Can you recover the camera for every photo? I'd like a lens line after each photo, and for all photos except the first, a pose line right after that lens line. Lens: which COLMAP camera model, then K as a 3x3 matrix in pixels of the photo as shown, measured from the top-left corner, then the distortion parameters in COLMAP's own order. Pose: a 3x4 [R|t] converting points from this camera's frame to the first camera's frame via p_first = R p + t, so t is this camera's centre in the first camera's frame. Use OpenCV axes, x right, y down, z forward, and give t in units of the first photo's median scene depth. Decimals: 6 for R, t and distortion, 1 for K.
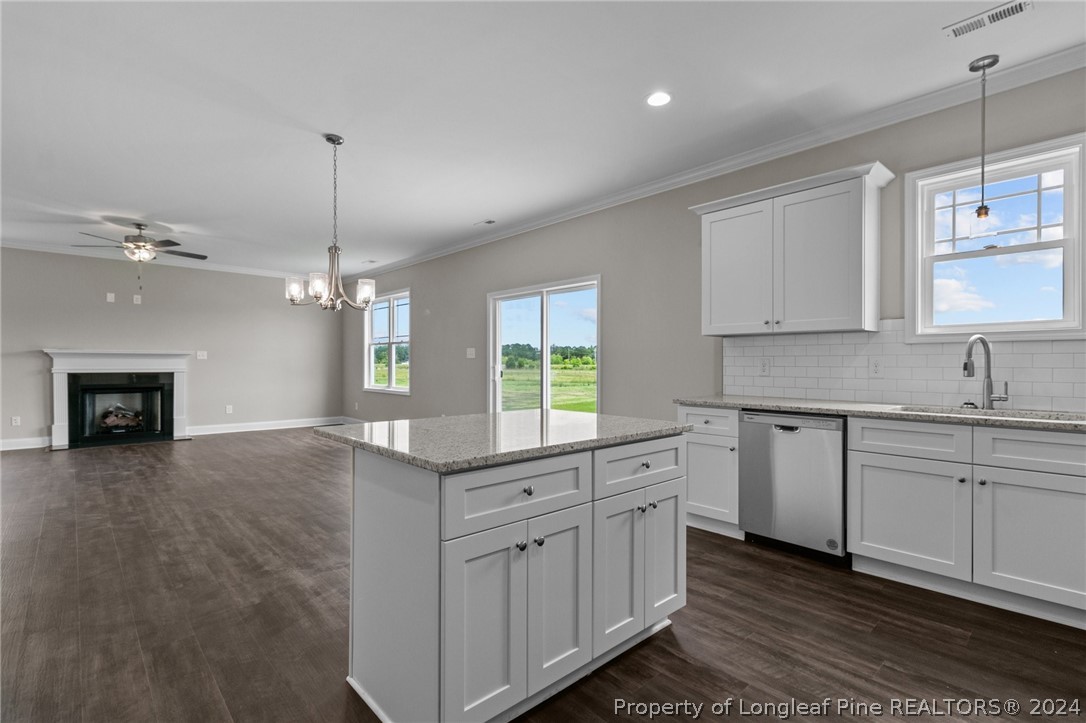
lens RADIAL K [[512.2, 0, 546.1], [0, 512.2, 365.8], [0, 0, 1]] dist [0.008538, 0.000034]
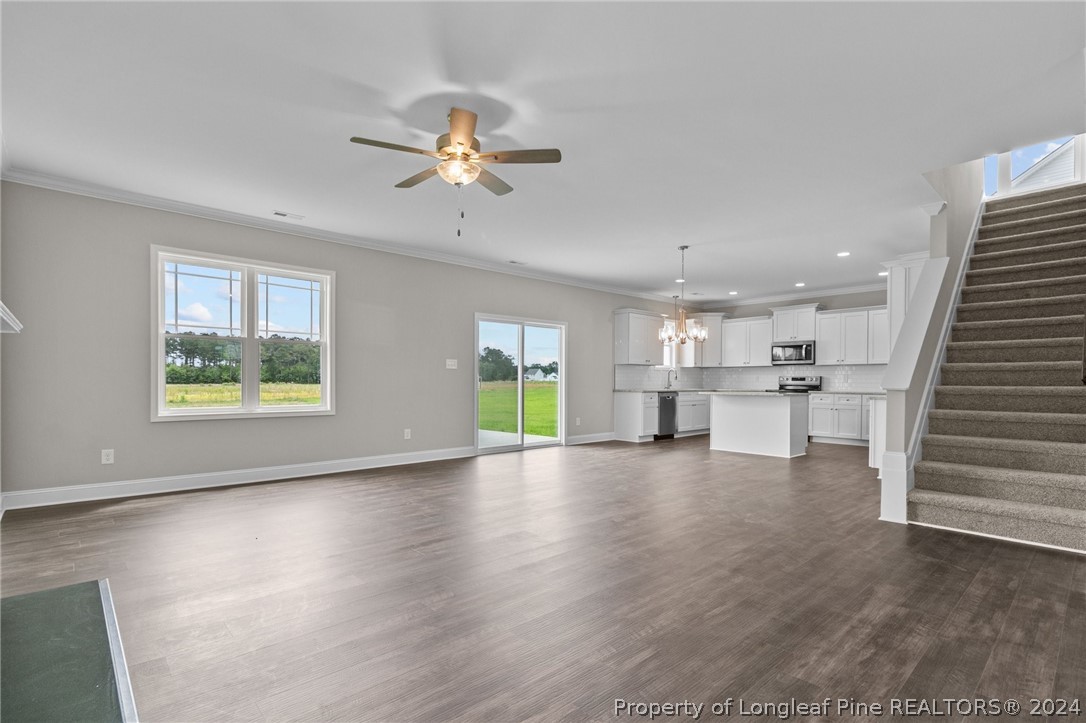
lens RADIAL K [[512.2, 0, 541.0], [0, 512.2, 384.8], [0, 0, 1]] dist [0.008538, 0.000034]
pose [[0.006095, -0.010907, 0.999922, -1.119026], [-0.000290, 0.999940, 0.010909, 0.006557], [-0.999981, -0.000356, 0.006091, 0.753873]]
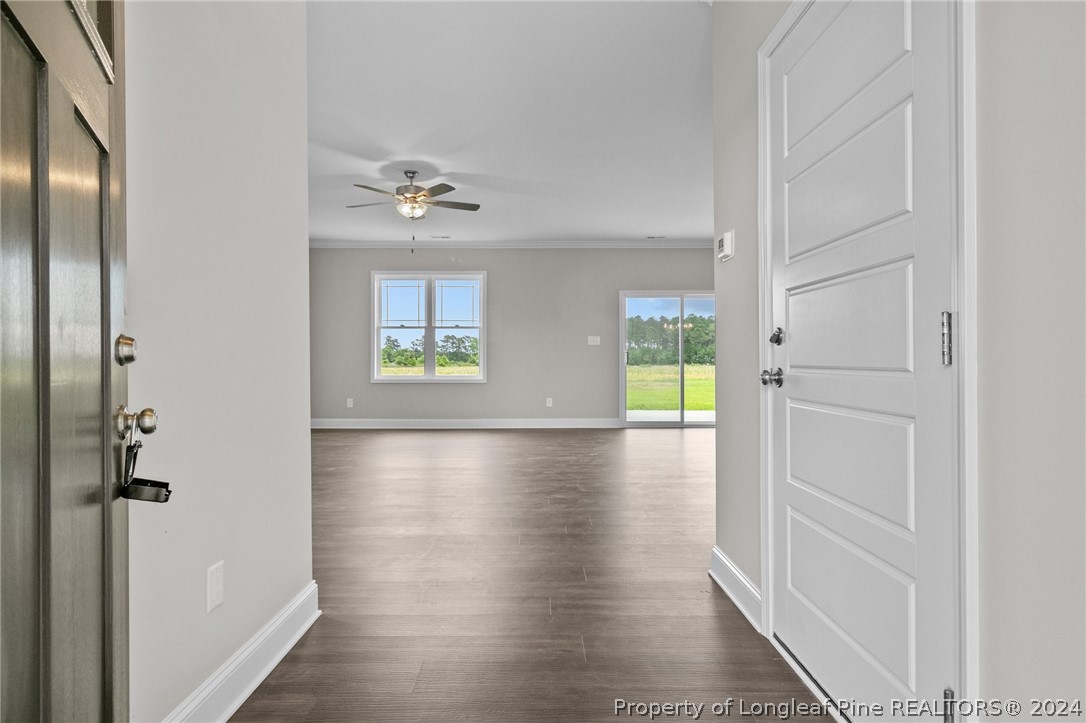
lens RADIAL K [[593.7, 0, 548.0], [0, 593.7, 363.6], [0, 0, 1]] dist [0.006404, 0.002325]
pose [[0.666430, -0.006981, 0.745535, -1.121149], [0.007455, 0.999969, 0.002700, 0.021714], [-0.745530, 0.003759, 0.666462, 0.179608]]
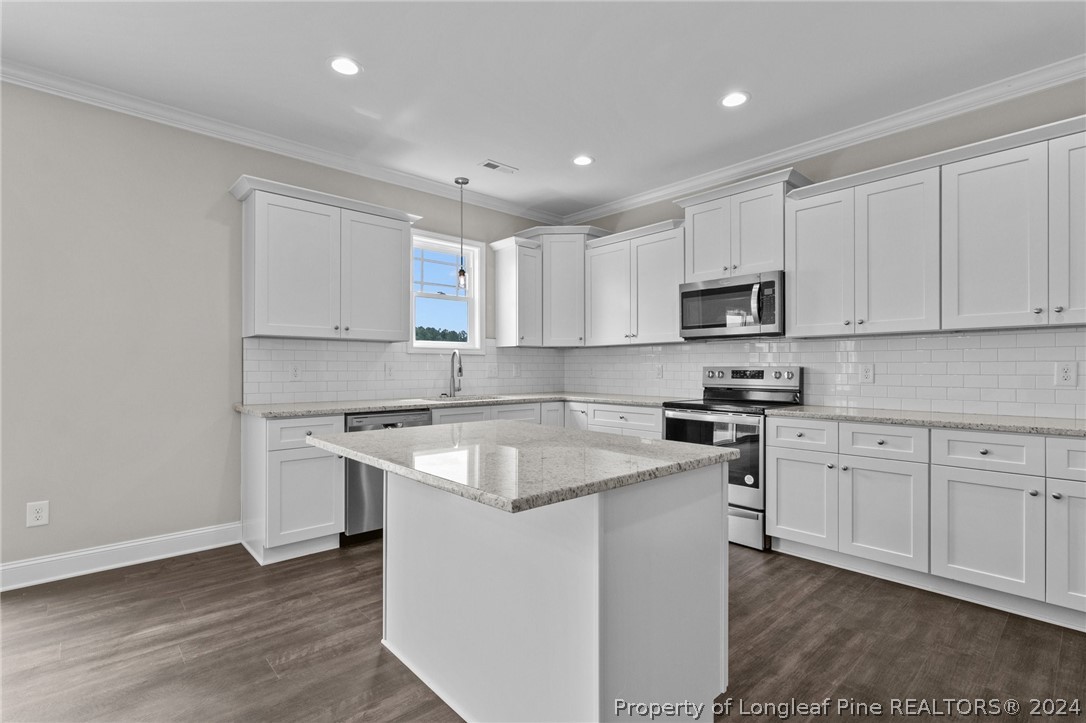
lens RADIAL K [[512.2, 0, 539.0], [0, 512.2, 366.3], [0, 0, 1]] dist [0.008538, 0.000034]
pose [[0.004215, 0.001006, 0.999991, -0.286094], [0.003625, 0.999993, -0.001021, -0.002758], [-0.999985, 0.003630, 0.004212, 0.290437]]
